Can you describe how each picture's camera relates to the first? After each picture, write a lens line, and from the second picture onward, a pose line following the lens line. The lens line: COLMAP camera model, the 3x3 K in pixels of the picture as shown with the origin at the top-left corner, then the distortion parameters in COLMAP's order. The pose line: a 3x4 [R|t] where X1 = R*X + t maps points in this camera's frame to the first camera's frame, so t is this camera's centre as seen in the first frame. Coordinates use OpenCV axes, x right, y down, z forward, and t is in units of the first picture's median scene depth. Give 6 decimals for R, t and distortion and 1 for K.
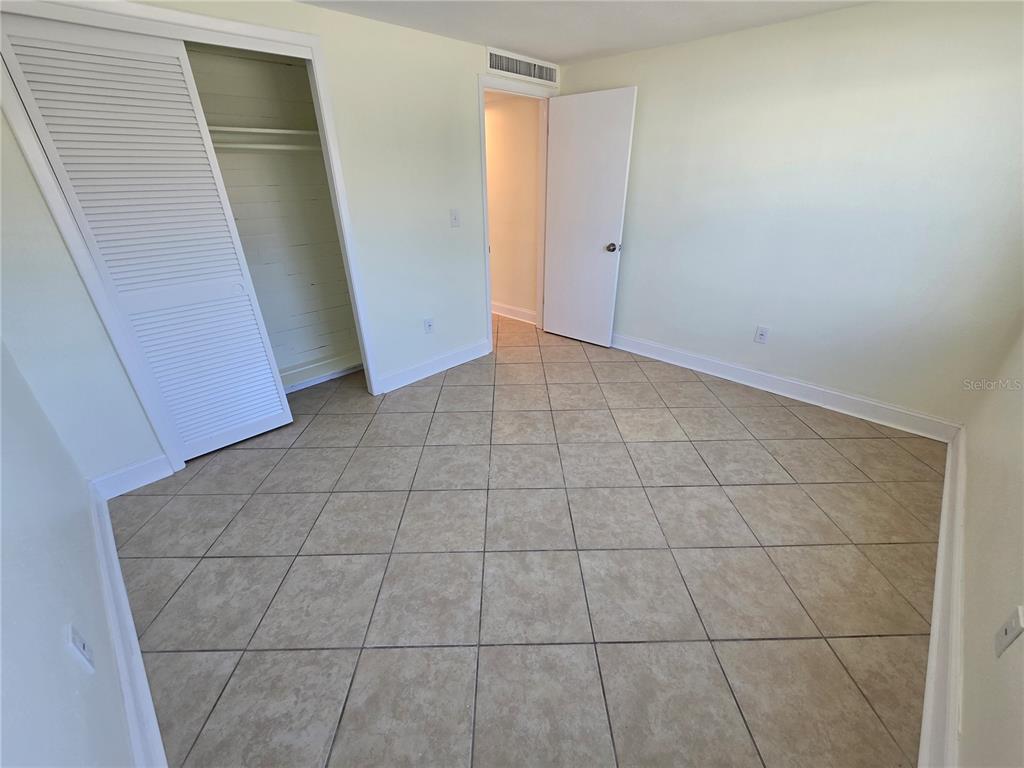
lens RADIAL K [[417.9, 0, 510.8], [0, 417.9, 387.0], [0, 0, 1]] dist [-0.001380, 0.000164]
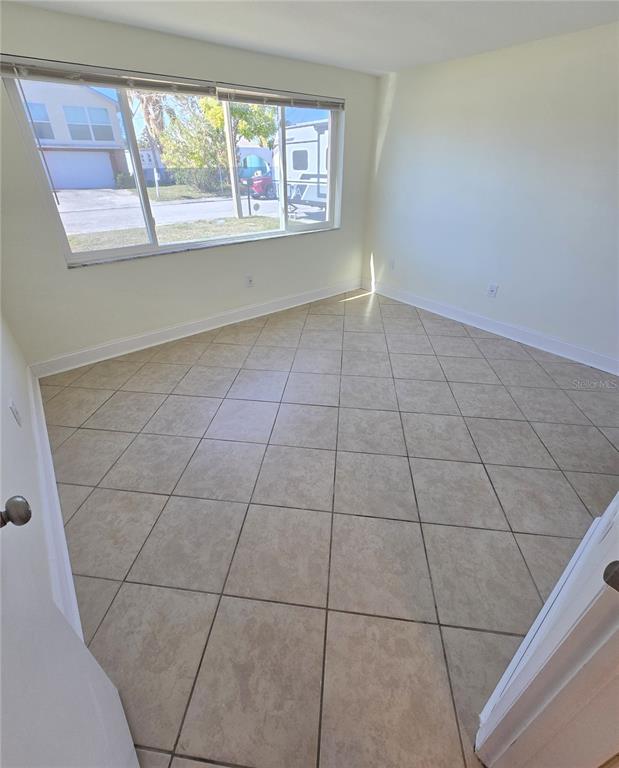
lens RADIAL K [[356.9, 0, 307.6], [0, 356.9, 381.9], [0, 0, 1]] dist [-0.001997, 0.000527]
pose [[-0.993646, -0.047872, 0.101860, 0.106551], [0.061395, 0.527968, 0.847042, -0.758648], [-0.094329, 0.847914, -0.521674, 1.534907]]
